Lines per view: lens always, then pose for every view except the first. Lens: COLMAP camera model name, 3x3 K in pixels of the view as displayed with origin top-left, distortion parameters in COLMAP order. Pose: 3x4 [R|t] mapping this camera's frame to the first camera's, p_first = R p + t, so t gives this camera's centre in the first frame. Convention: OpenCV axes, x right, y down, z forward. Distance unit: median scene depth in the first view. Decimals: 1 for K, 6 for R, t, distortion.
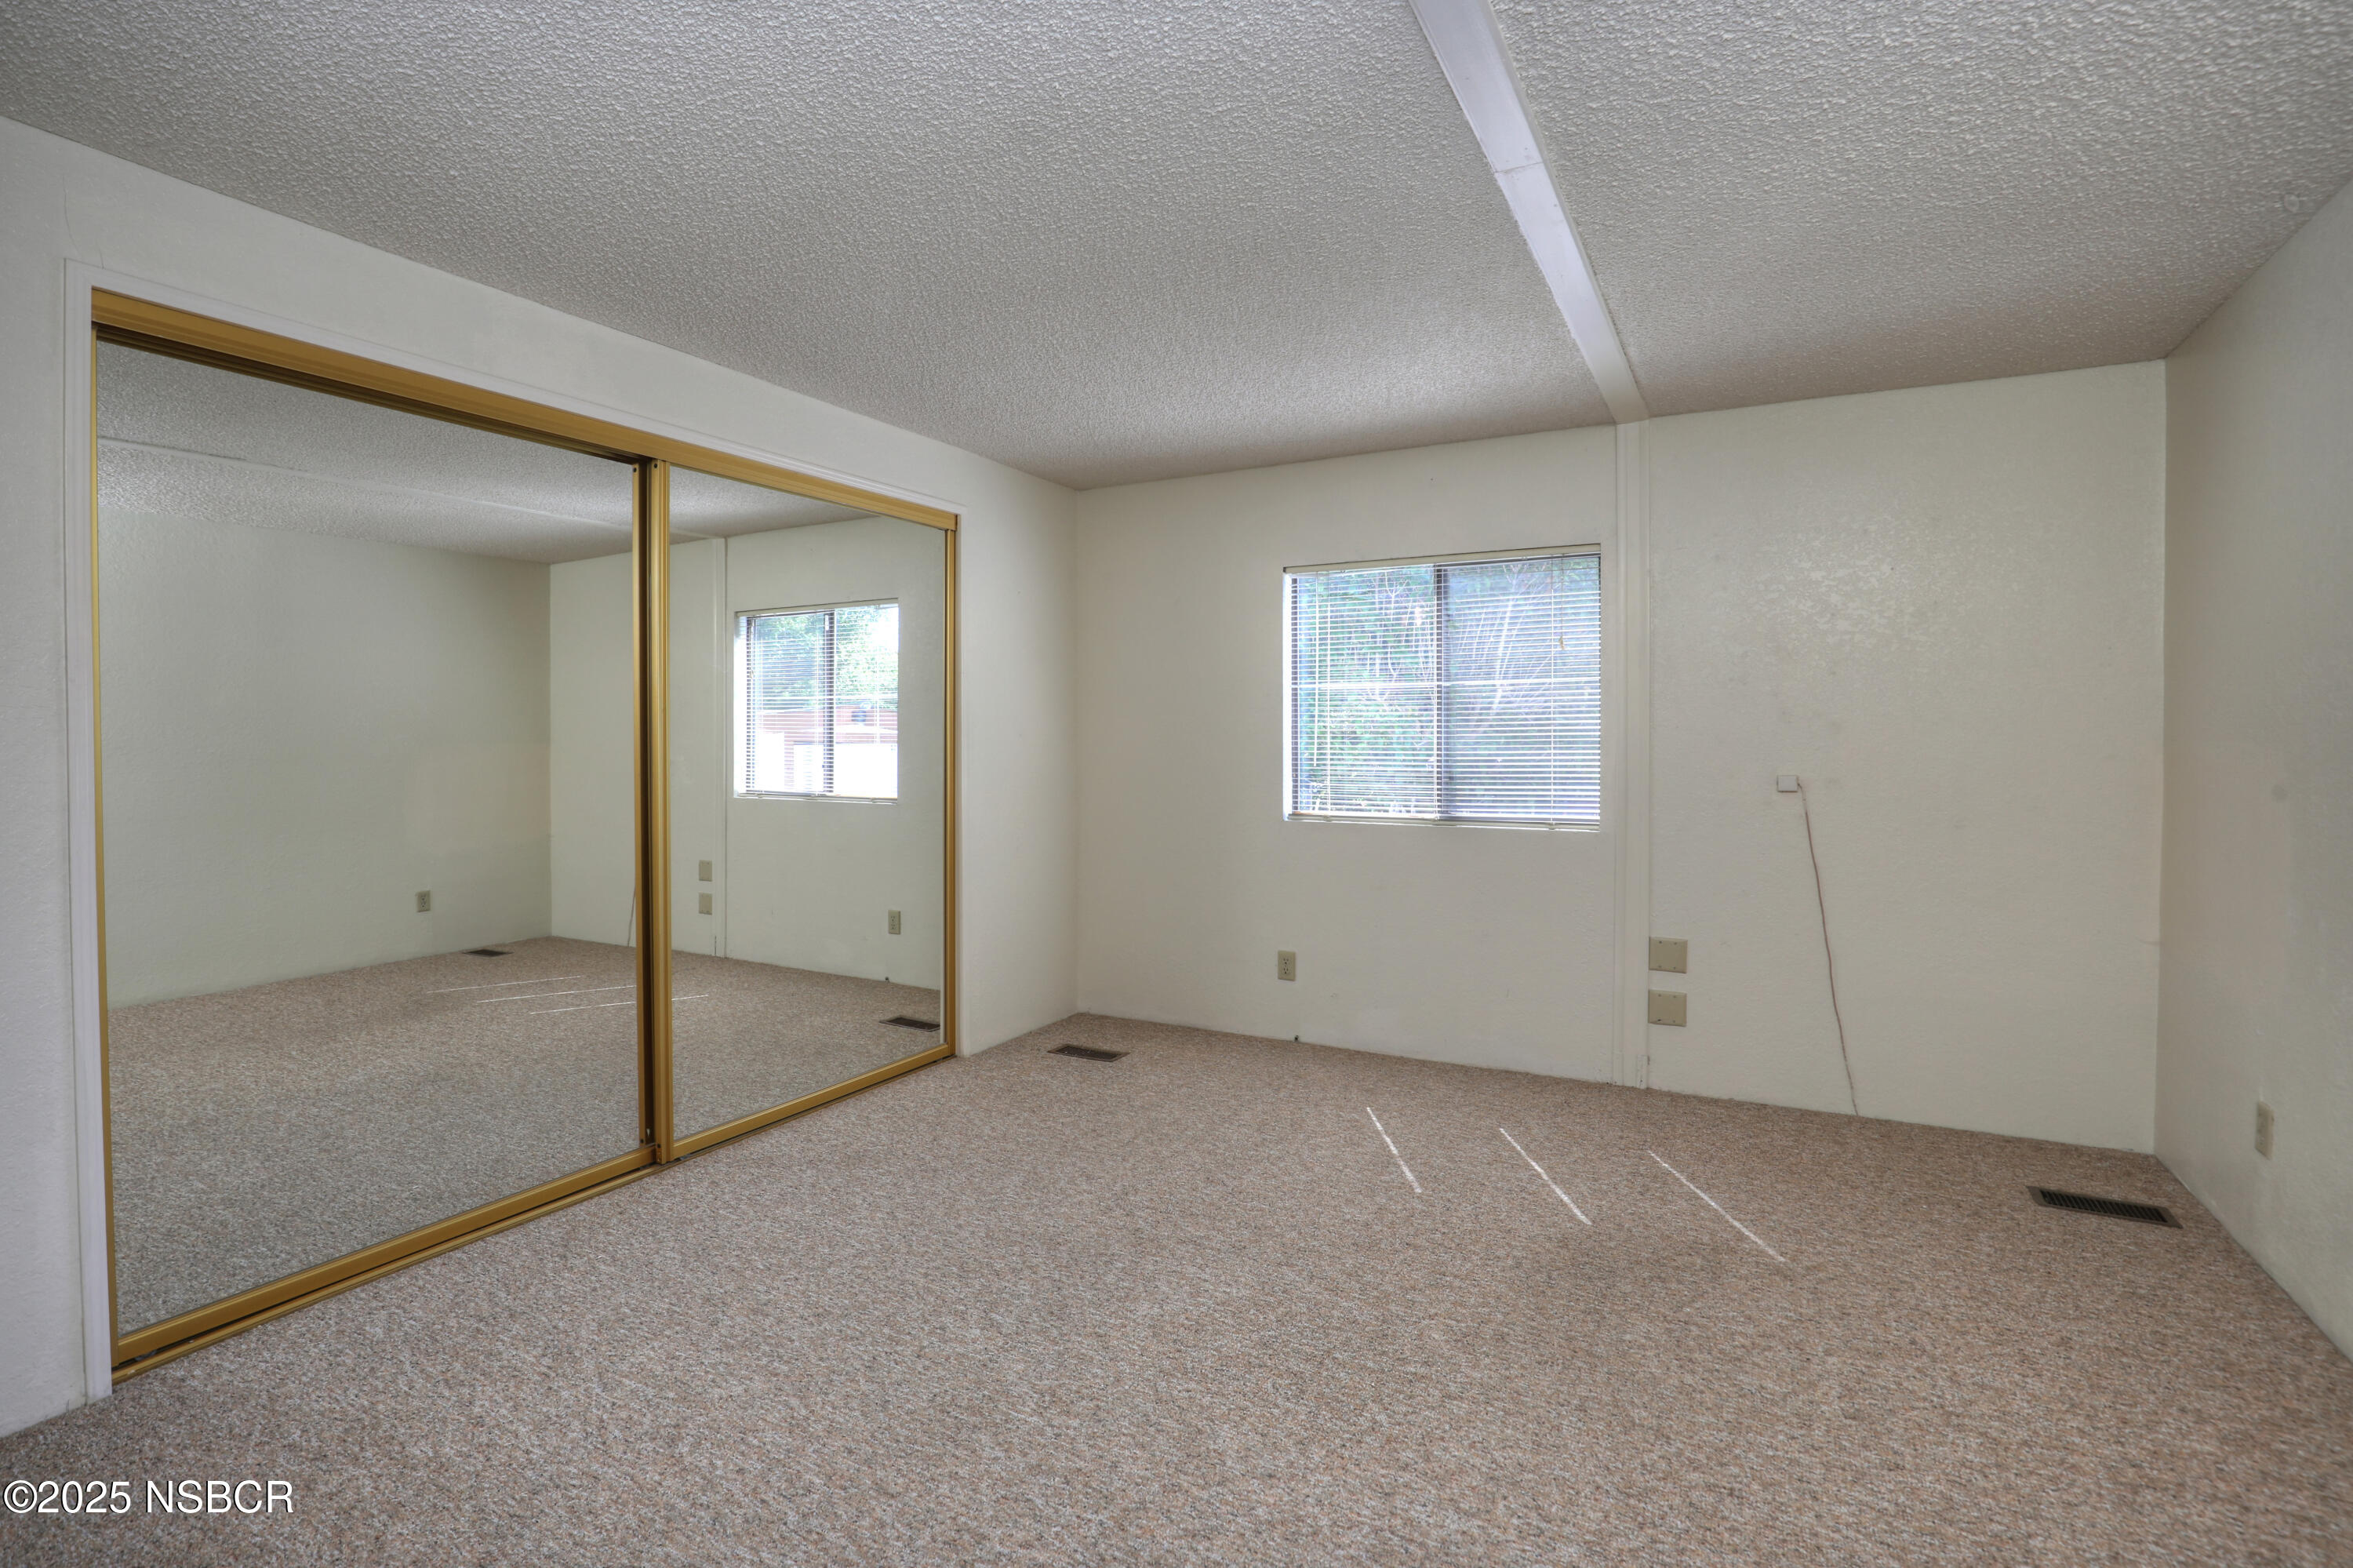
lens RADIAL K [[1099.6, 0, 1209.0], [0, 1099.6, 754.7], [0, 0, 1]] dist [-0.015468, 0.000916]
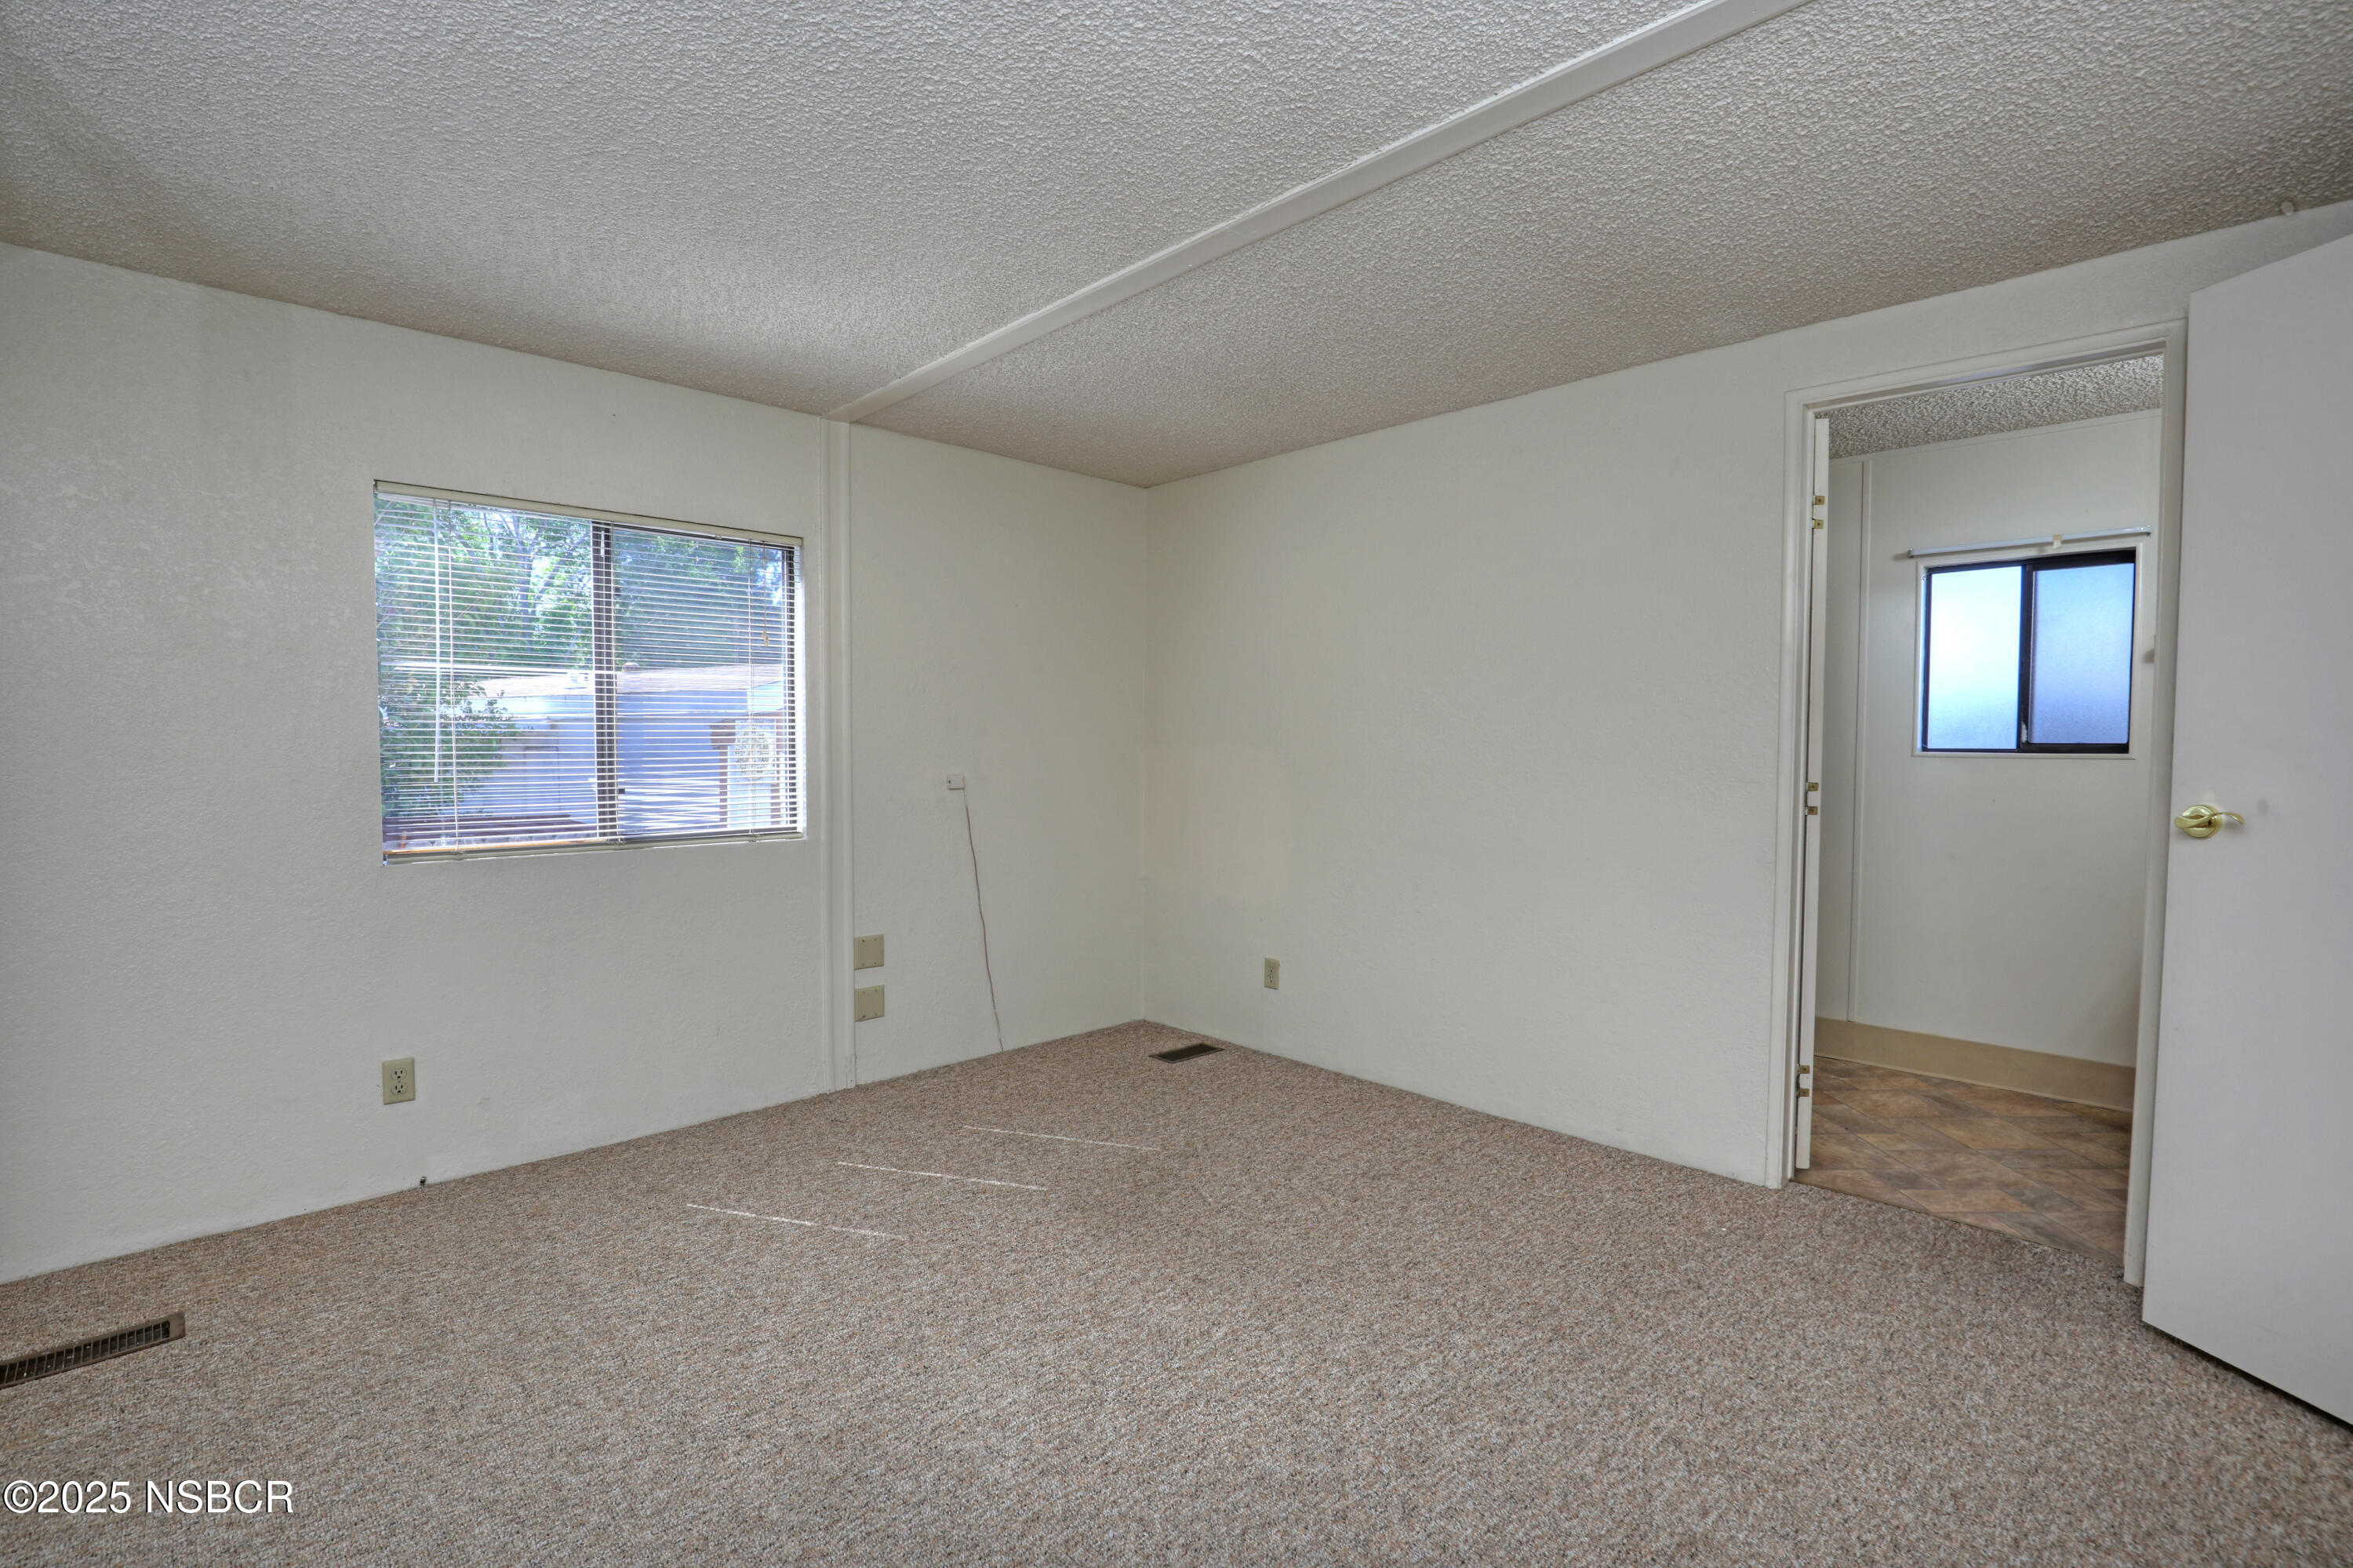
lens RADIAL K [[1099.6, 0, 1176.4], [0, 1099.6, 782.9], [0, 0, 1]] dist [-0.015468, 0.000916]
pose [[0.313476, -0.031373, 0.949078, -0.516339], [0.008821, 0.999507, 0.030126, -0.006030], [-0.949555, -0.001072, 0.313598, 0.439380]]
